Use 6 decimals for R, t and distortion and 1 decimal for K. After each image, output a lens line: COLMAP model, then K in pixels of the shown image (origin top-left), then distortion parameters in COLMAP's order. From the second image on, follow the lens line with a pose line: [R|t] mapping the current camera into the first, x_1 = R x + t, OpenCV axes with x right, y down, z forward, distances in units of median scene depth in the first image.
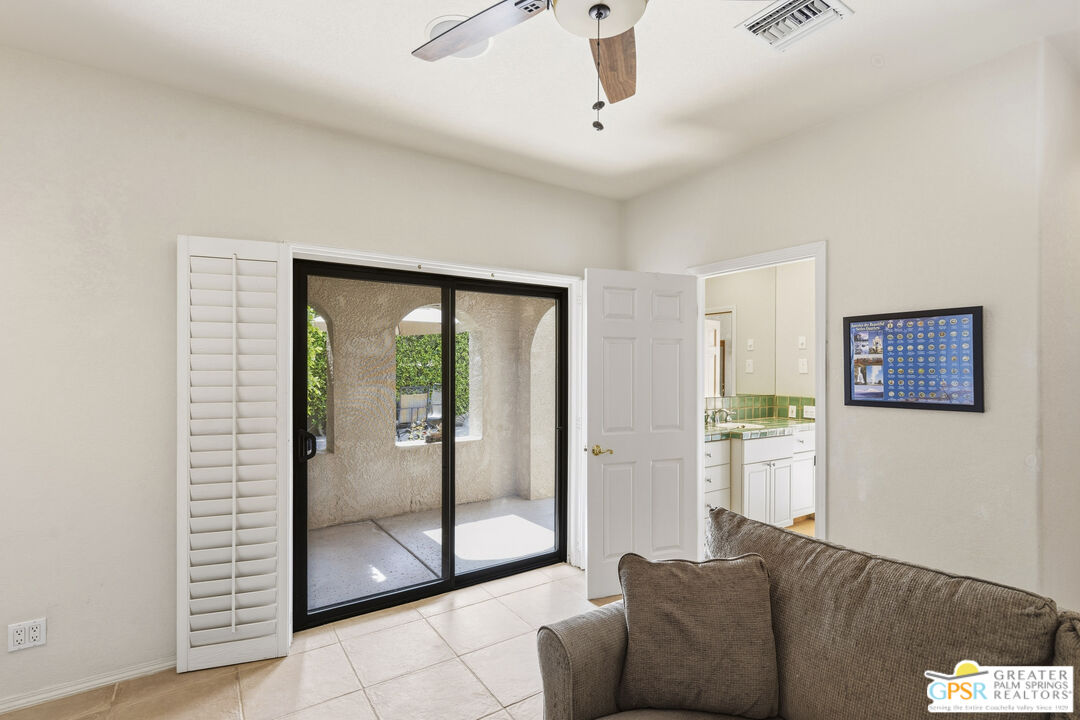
lens RADIAL K [[507.7, 0, 536.7], [0, 507.7, 362.1], [0, 0, 1]] dist [0.010678, -0.000194]
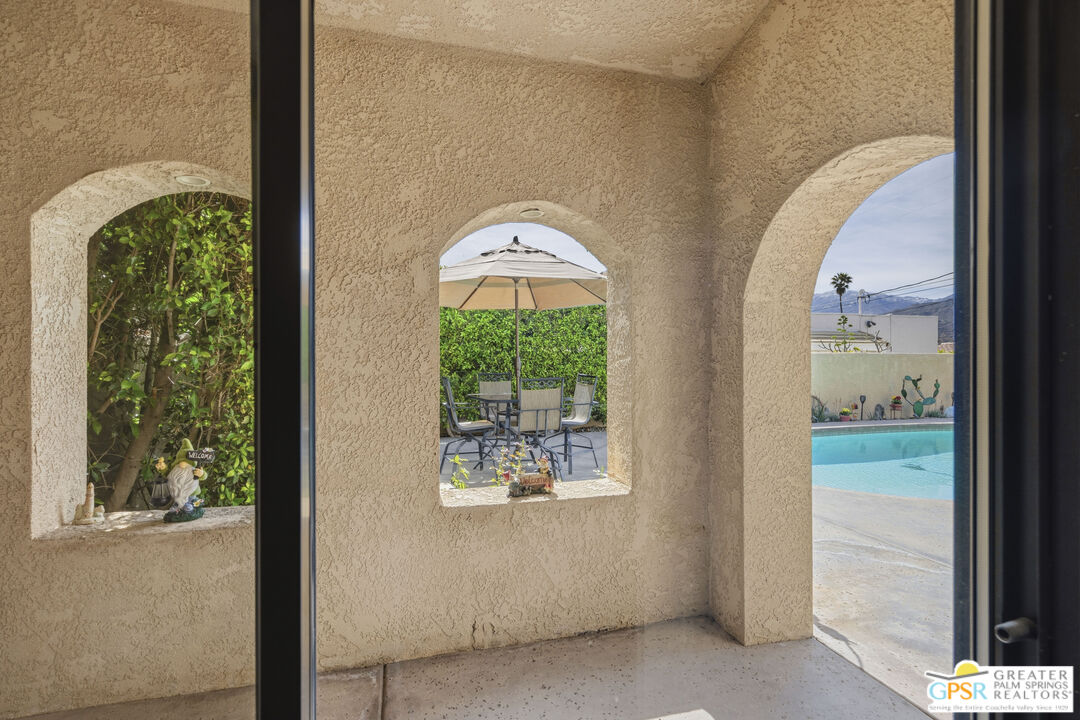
lens RADIAL K [[507.7, 0, 536.7], [0, 507.7, 362.1], [0, 0, 1]] dist [0.010678, -0.000194]
pose [[0.944145, 0.000104, -0.329531, -0.034130], [0.005815, 0.999839, 0.016975, 0.022157], [0.329480, -0.017943, 0.943992, 0.510989]]
